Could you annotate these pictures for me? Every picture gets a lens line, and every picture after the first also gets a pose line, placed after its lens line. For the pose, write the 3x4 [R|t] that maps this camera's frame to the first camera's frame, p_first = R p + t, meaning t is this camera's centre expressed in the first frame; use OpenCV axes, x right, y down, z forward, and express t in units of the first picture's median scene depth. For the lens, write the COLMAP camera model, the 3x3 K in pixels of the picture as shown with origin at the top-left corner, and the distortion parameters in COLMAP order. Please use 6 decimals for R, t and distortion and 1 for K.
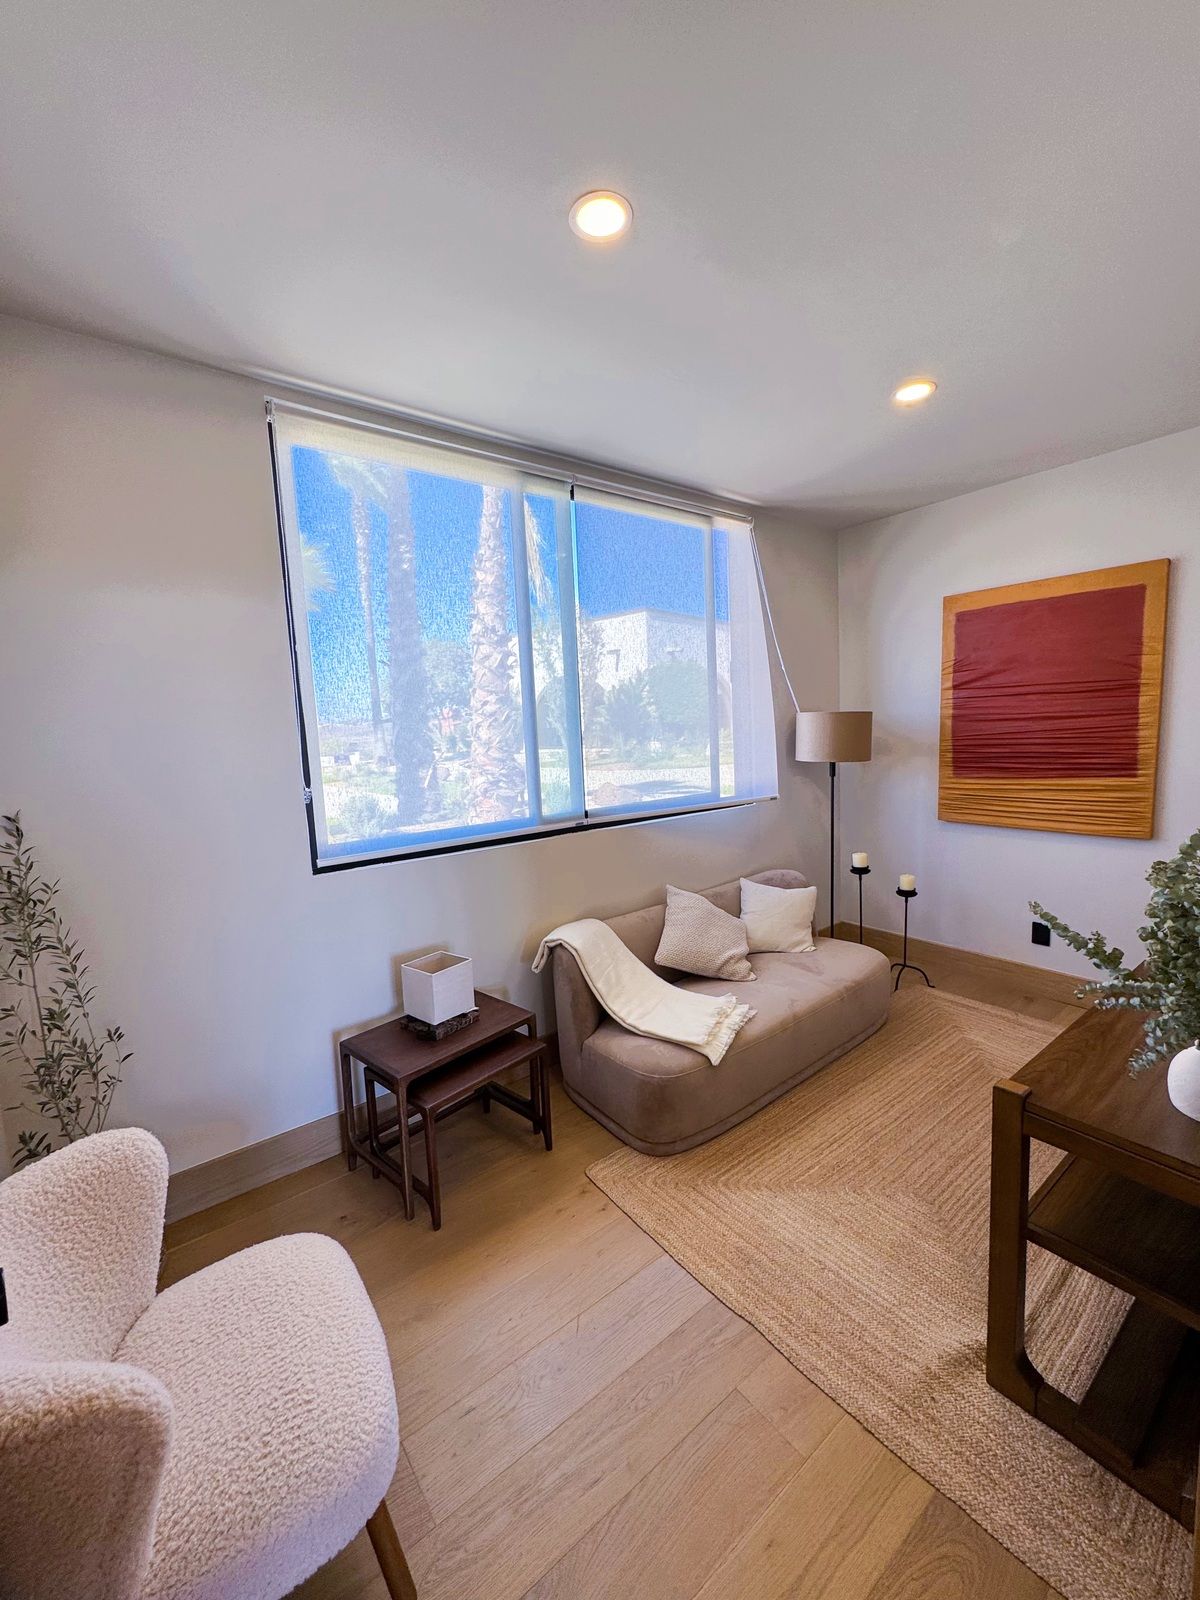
lens RADIAL K [[636.9, 0, 599.3], [0, 636.9, 802.7], [0, 0, 1]] dist [-0.005860, 0.000778]
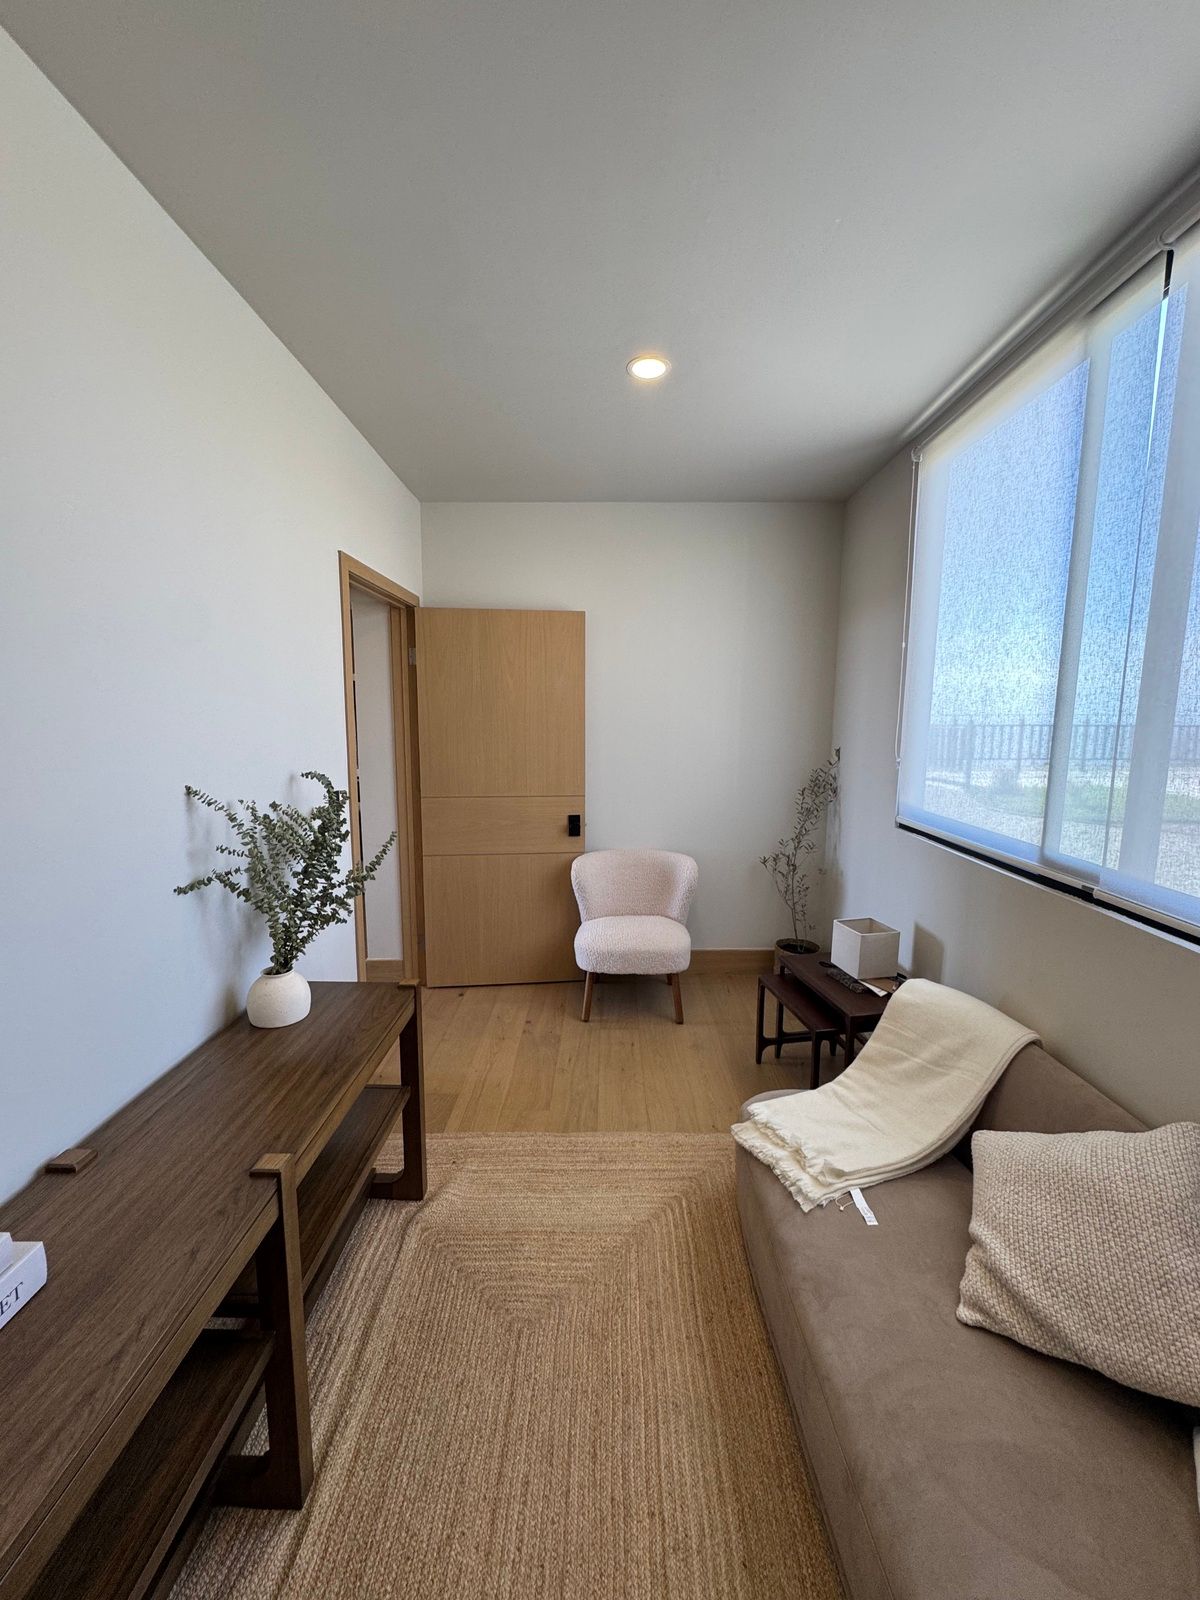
lens RADIAL K [[636.9, 0, 598.8], [0, 636.9, 797.6], [0, 0, 1]] dist [-0.005860, 0.000778]
pose [[-0.616181, 0.146959, -0.773773, 0.923561], [-0.067576, 0.968951, 0.237841, -0.209192], [0.784700, 0.198841, -0.587118, 1.346453]]
